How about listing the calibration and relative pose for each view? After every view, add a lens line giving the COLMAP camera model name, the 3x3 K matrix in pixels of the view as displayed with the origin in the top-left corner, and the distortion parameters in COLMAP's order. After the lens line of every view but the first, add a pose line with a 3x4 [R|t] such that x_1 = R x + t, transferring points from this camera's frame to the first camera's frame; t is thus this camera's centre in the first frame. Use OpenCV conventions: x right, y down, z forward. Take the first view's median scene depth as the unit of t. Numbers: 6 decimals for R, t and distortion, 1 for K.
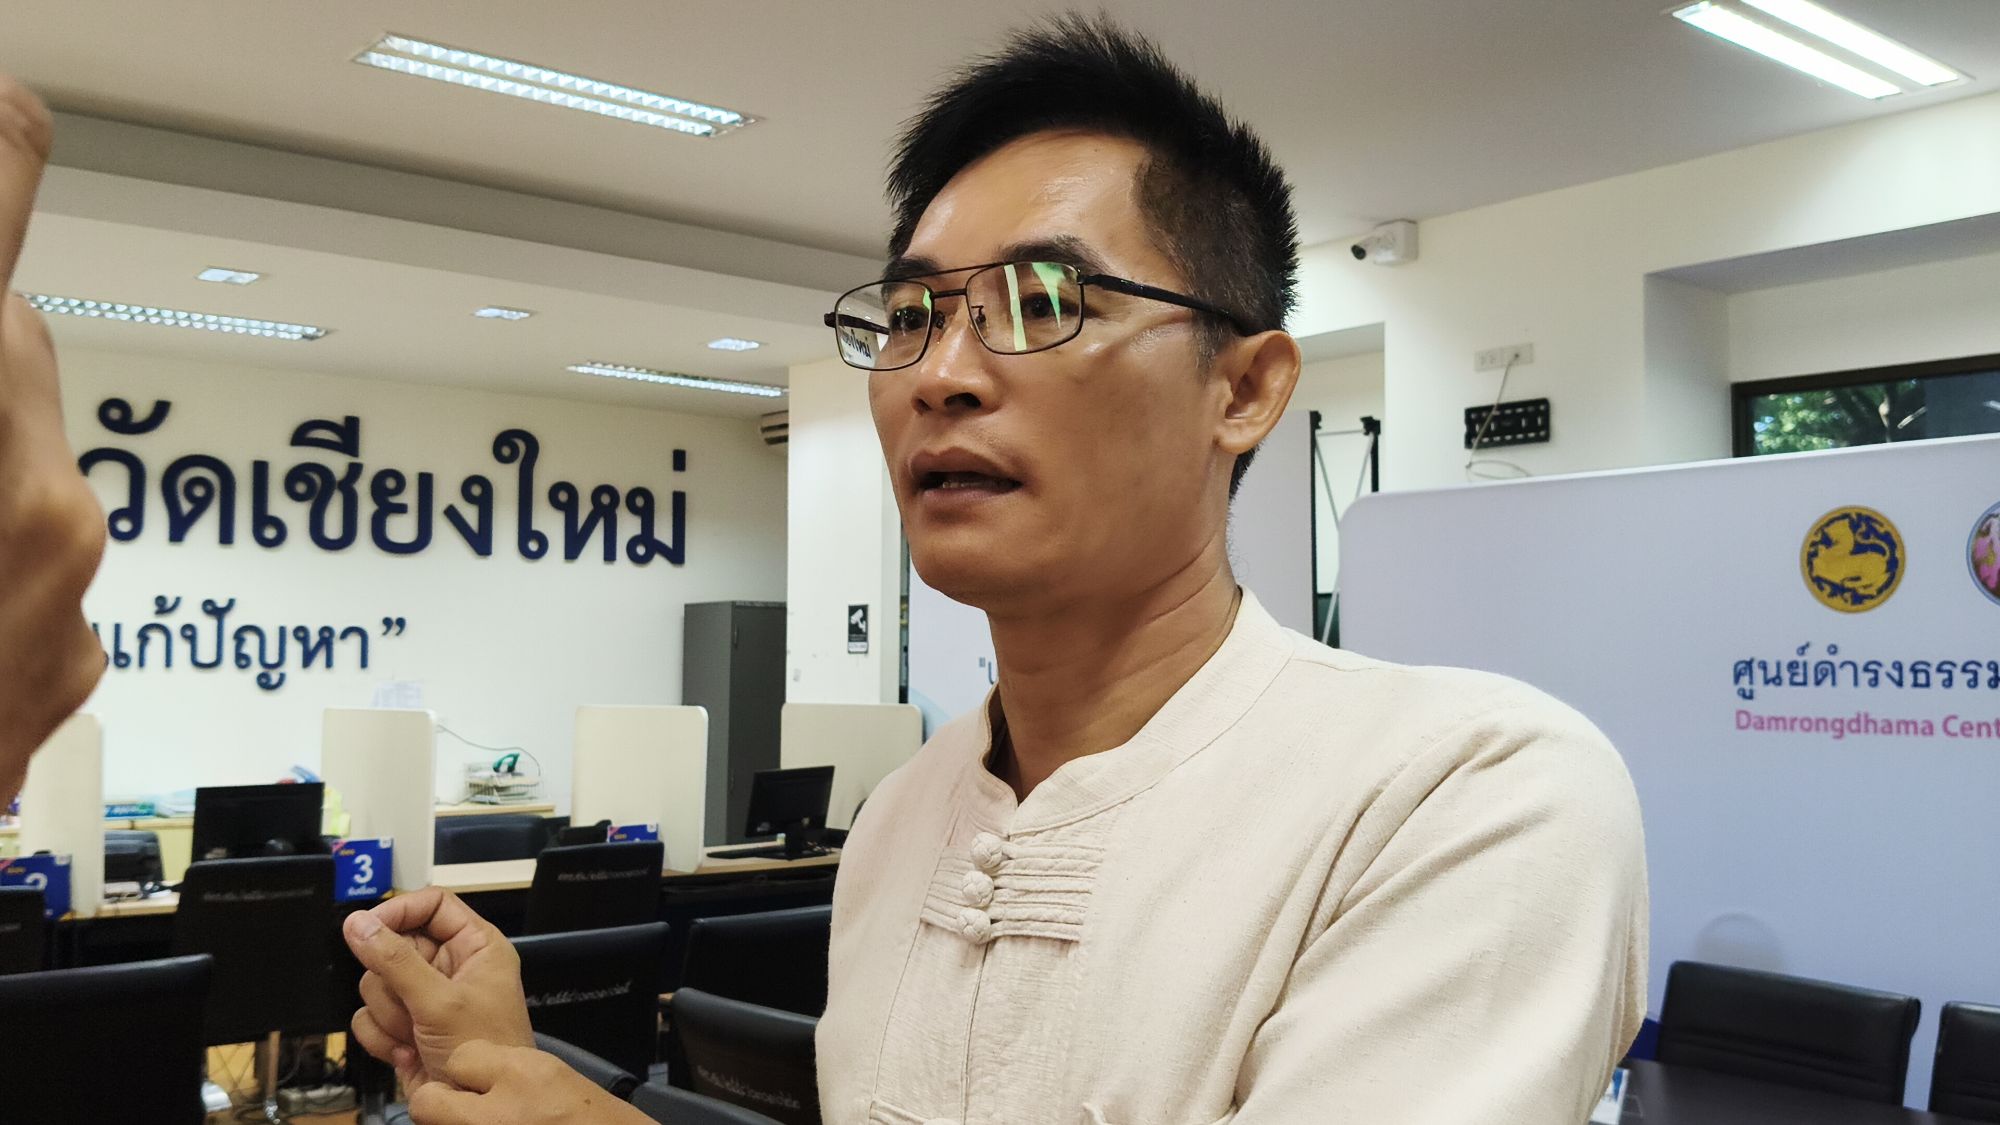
lens RADIAL K [[1857.3, 0, 1001.5], [0, 1857.3, 563.4], [0, 0, 1]] dist [0.067747, -0.112228]
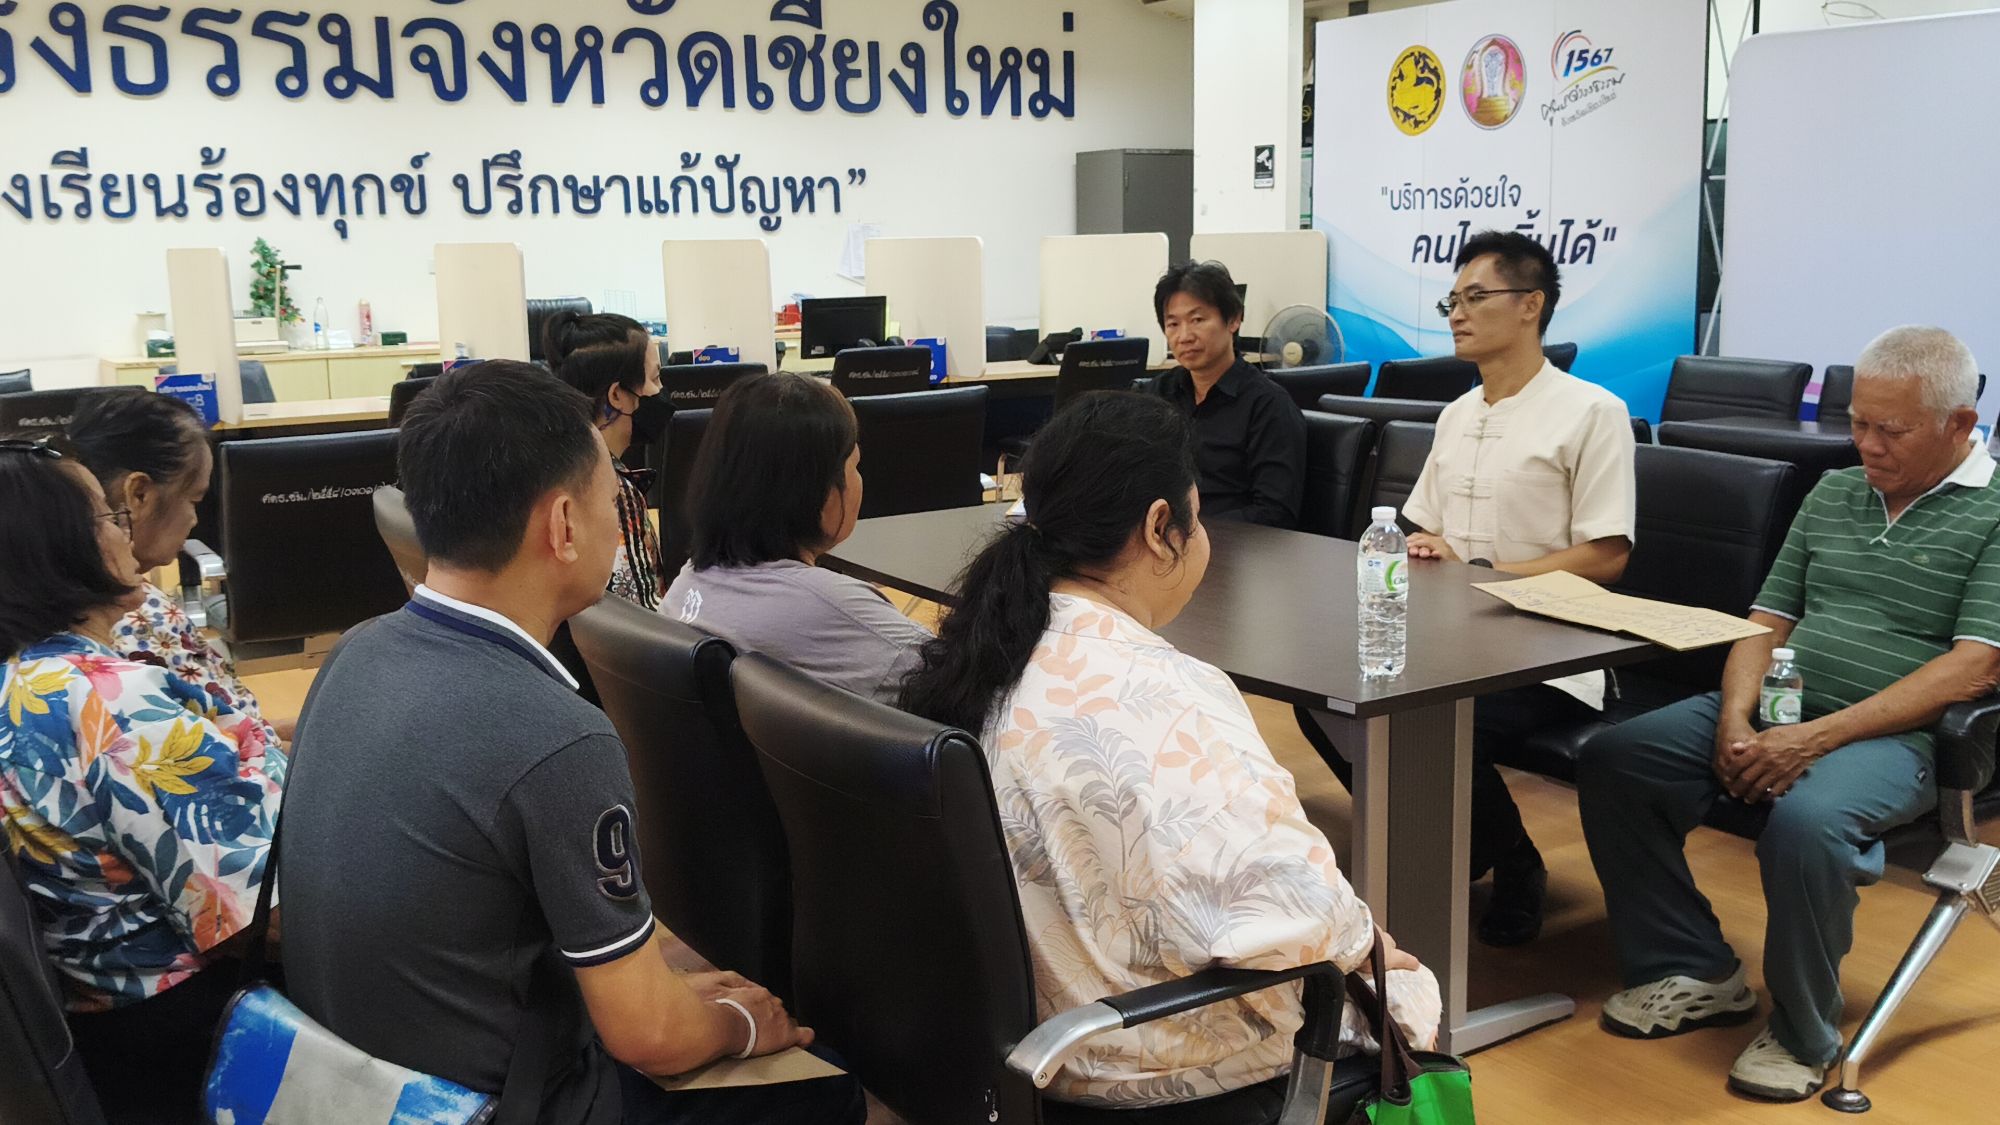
lens RADIAL K [[1857.3, 0, 1000.5], [0, 1857.3, 555.1], [0, 0, 1]] dist [0.067747, -0.112228]
pose [[0.994332, -0.001747, -0.106304, -0.115787], [0.026152, 0.973164, 0.228623, -0.000291], [0.103052, -0.230107, 0.967694, -0.220590]]
